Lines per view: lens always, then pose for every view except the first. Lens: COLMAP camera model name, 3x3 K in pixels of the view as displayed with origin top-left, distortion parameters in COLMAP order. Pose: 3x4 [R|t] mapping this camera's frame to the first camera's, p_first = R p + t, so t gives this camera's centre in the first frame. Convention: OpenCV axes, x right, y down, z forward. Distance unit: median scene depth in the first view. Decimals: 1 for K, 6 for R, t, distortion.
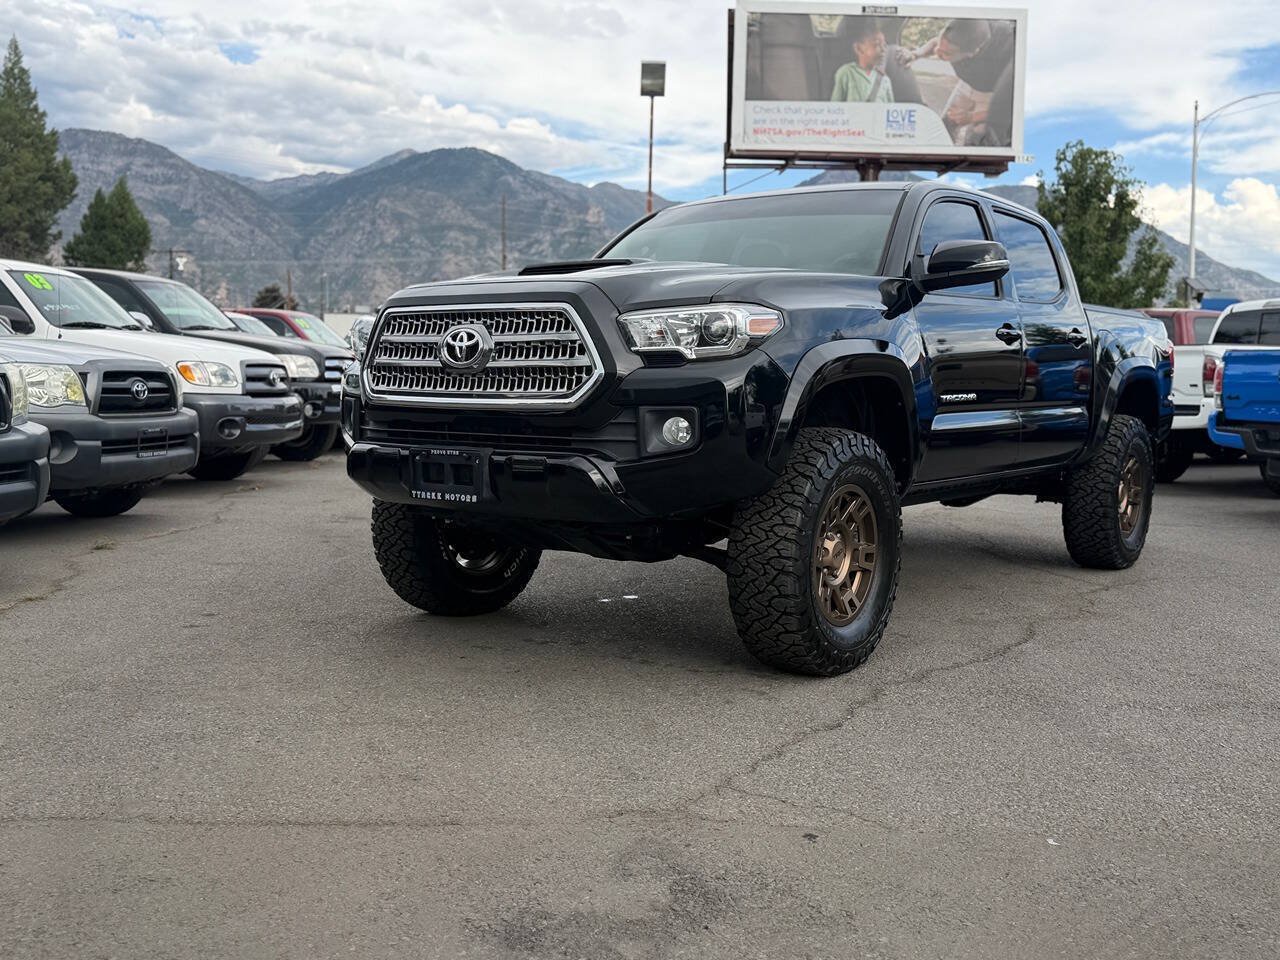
lens RADIAL K [[1263.9, 0, 624.7], [0, 1263.9, 484.5], [0, 0, 1]] dist [0.189579, -0.401210]
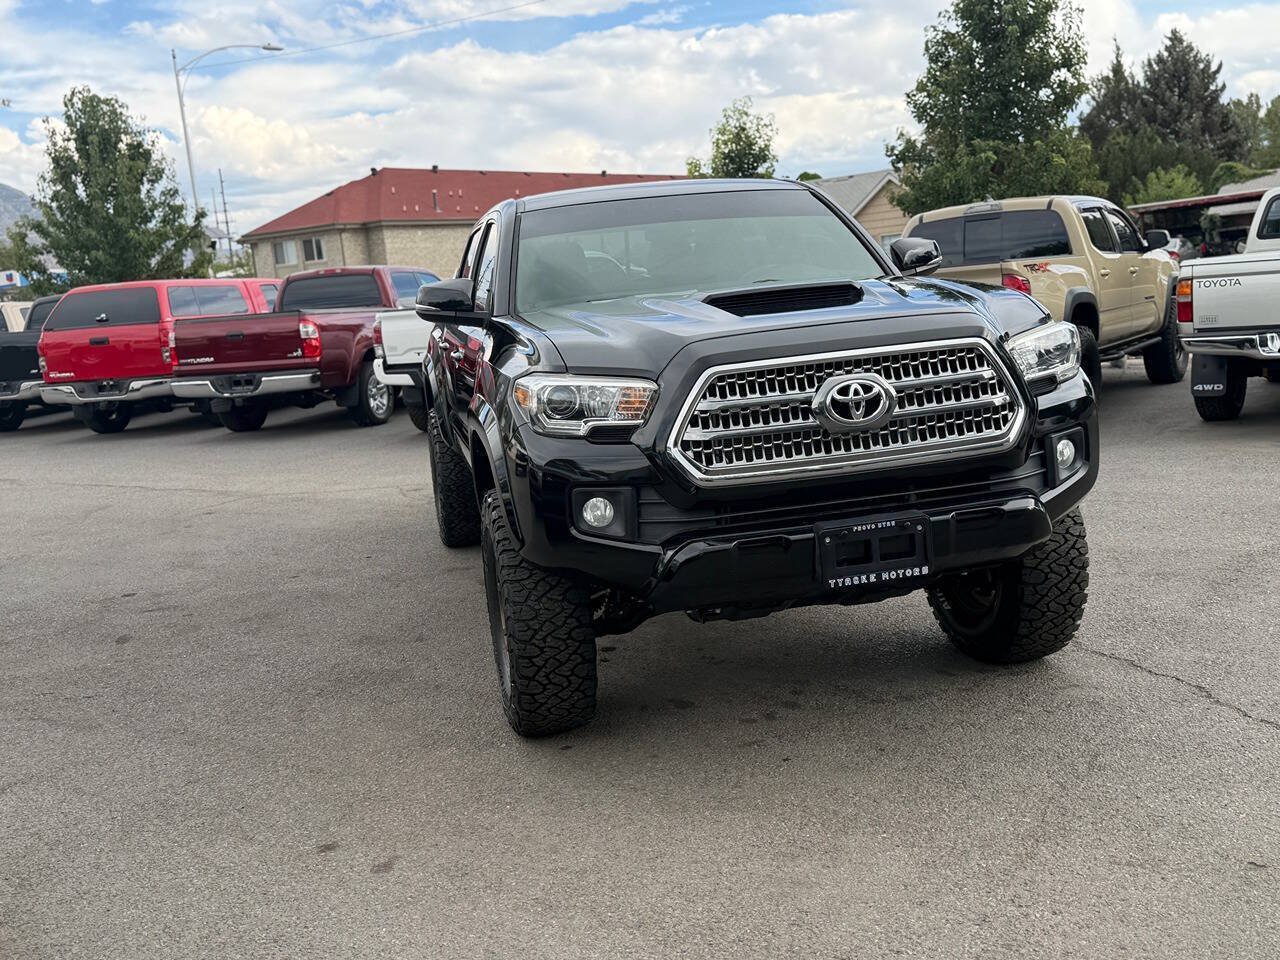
lens RADIAL K [[1263.9, 0, 624.7], [0, 1263.9, 484.5], [0, 0, 1]] dist [0.189579, -0.401210]
pose [[0.660763, -0.189782, 0.726206, -0.110464], [0.156984, 0.981052, 0.113544, -0.022427], [-0.733995, 0.038977, 0.678036, 0.068757]]
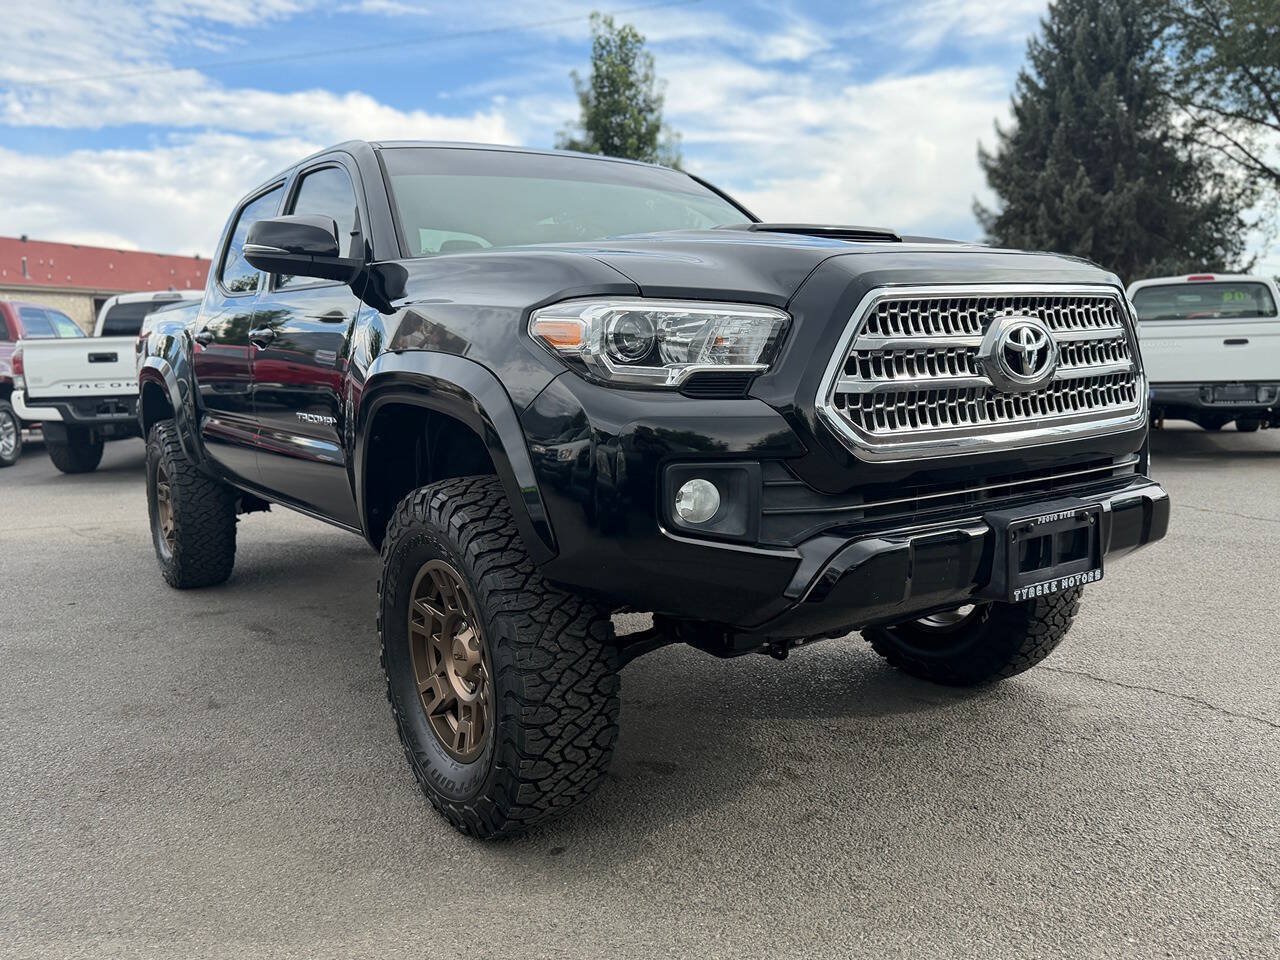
lens RADIAL K [[1047.1, 0, 635.9], [0, 1047.1, 482.2], [0, 0, 1]] dist [0.134894, -0.257406]
pose [[0.334506, -0.145732, 0.931058, -0.090083], [0.114672, 0.986924, 0.113277, -0.016206], [-0.935391, 0.068874, 0.346843, 0.128444]]
